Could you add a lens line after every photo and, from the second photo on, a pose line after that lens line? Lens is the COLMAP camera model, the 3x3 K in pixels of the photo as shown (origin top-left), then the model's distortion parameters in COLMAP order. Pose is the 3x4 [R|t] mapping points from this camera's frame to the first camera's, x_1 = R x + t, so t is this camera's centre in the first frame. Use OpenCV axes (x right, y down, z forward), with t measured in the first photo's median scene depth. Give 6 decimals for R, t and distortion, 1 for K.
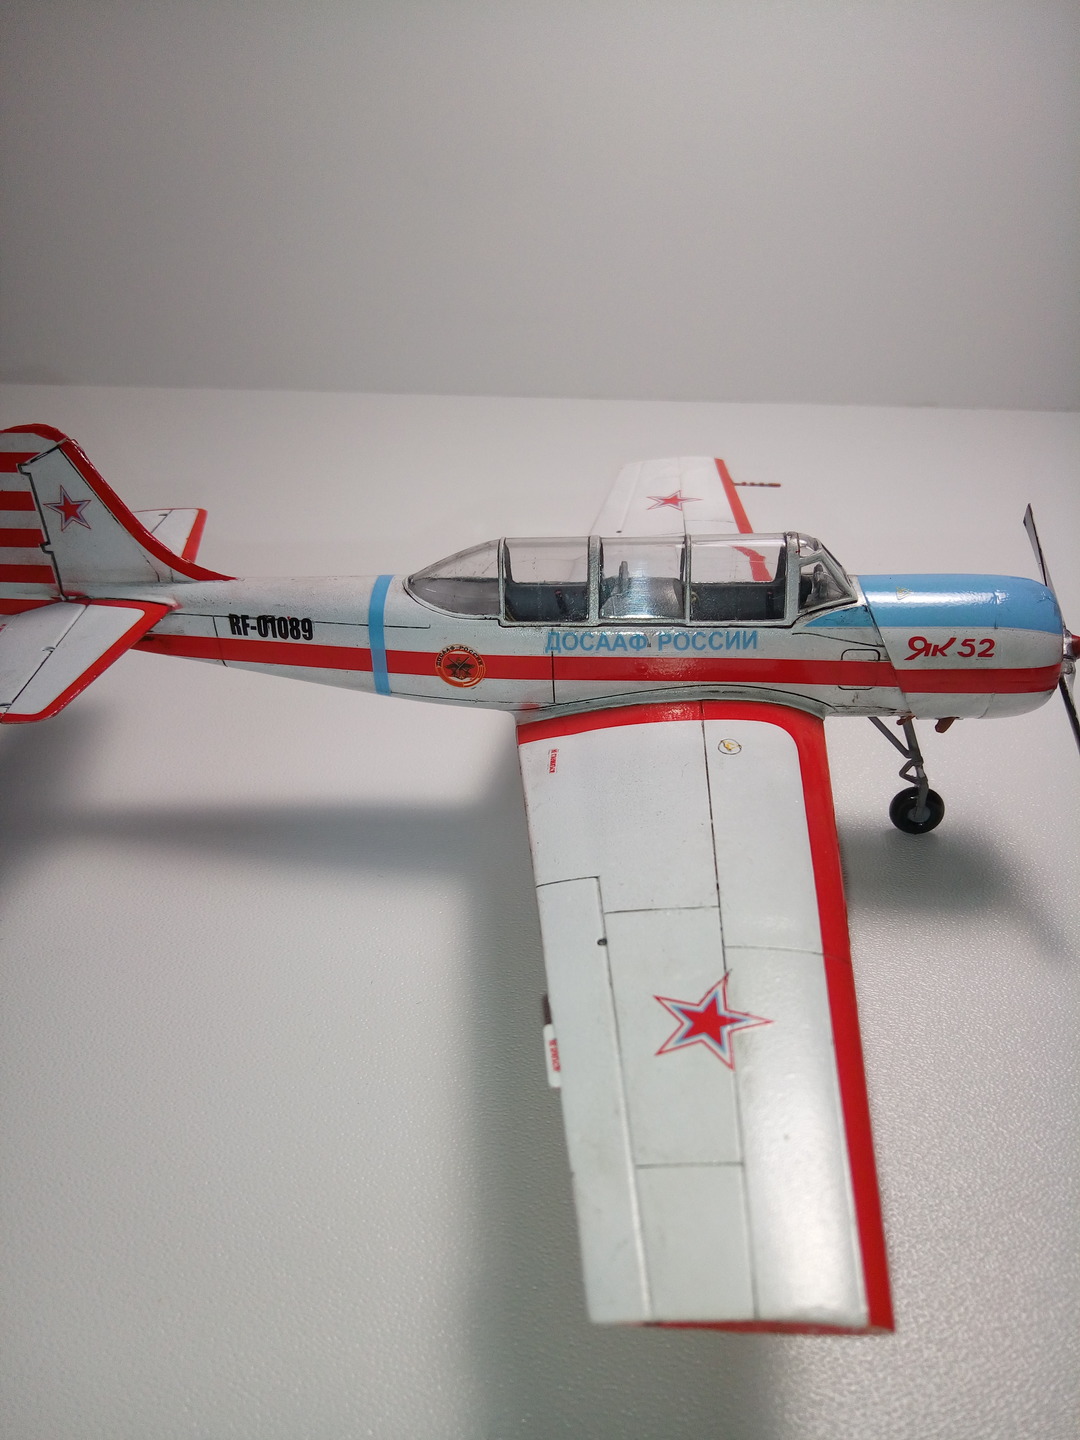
lens RADIAL K [[1114.2, 0, 552.7], [0, 1114.2, 718.1], [0, 0, 1]] dist [0.001634, -0.006449]
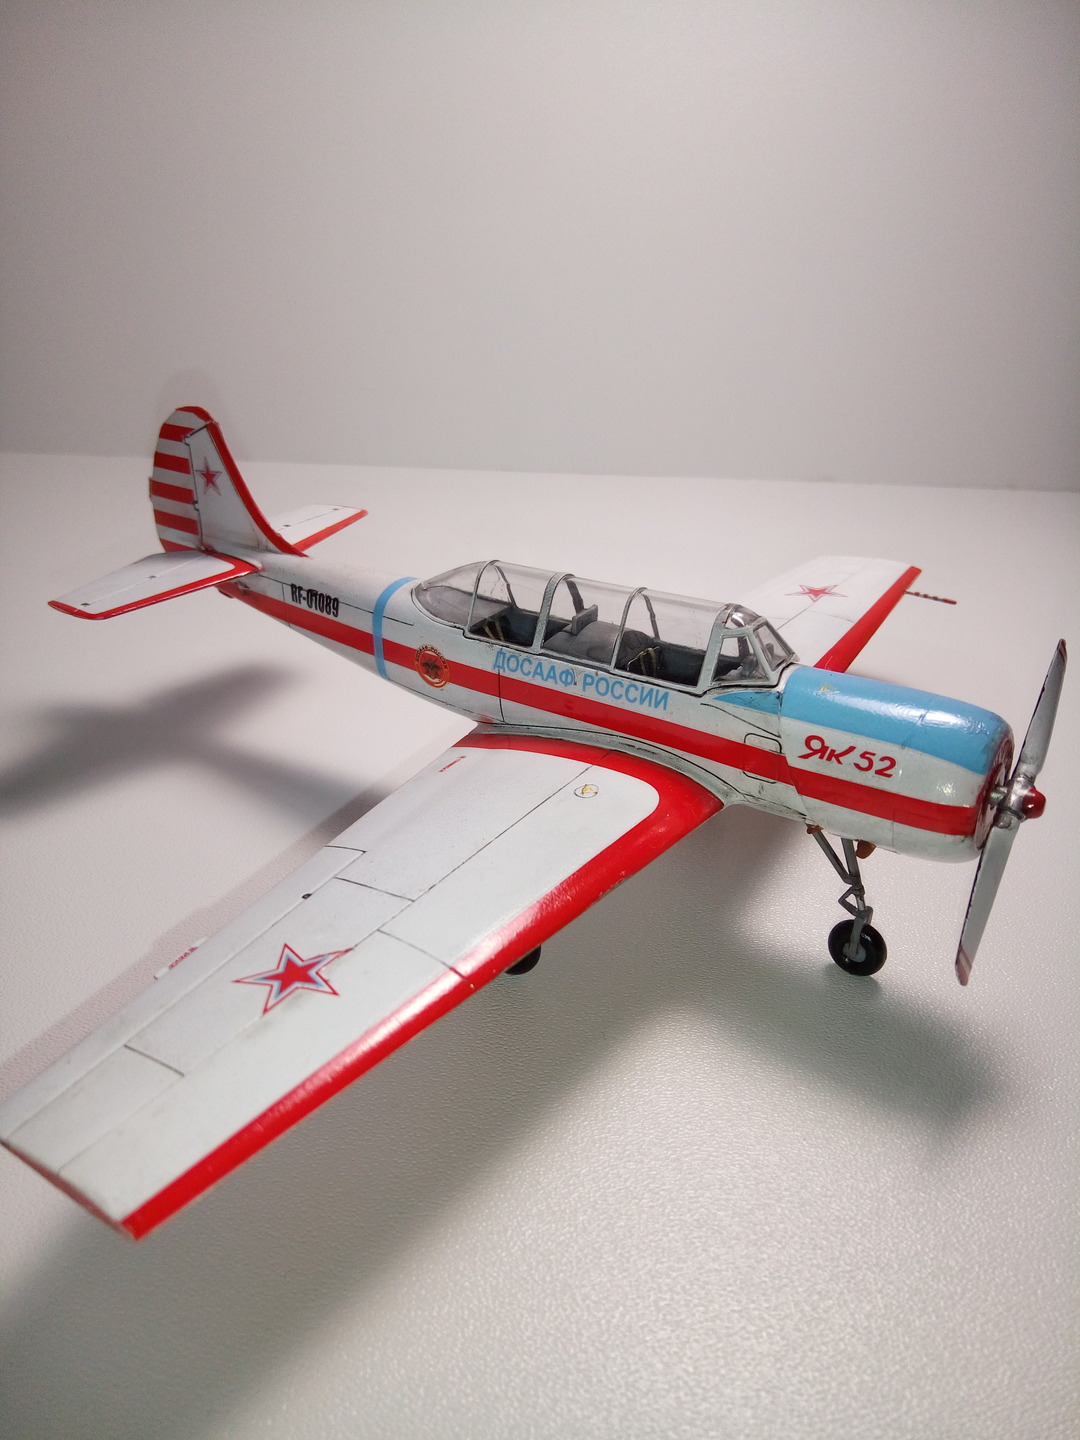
lens RADIAL K [[1114.2, 0, 552.7], [0, 1114.2, 718.1], [0, 0, 1]] dist [0.001634, -0.006449]
pose [[0.864094, 0.238865, -0.443041, 0.520034], [-0.278637, 0.960049, -0.025835, -0.002581], [0.419170, 0.145771, 0.896129, 0.078427]]
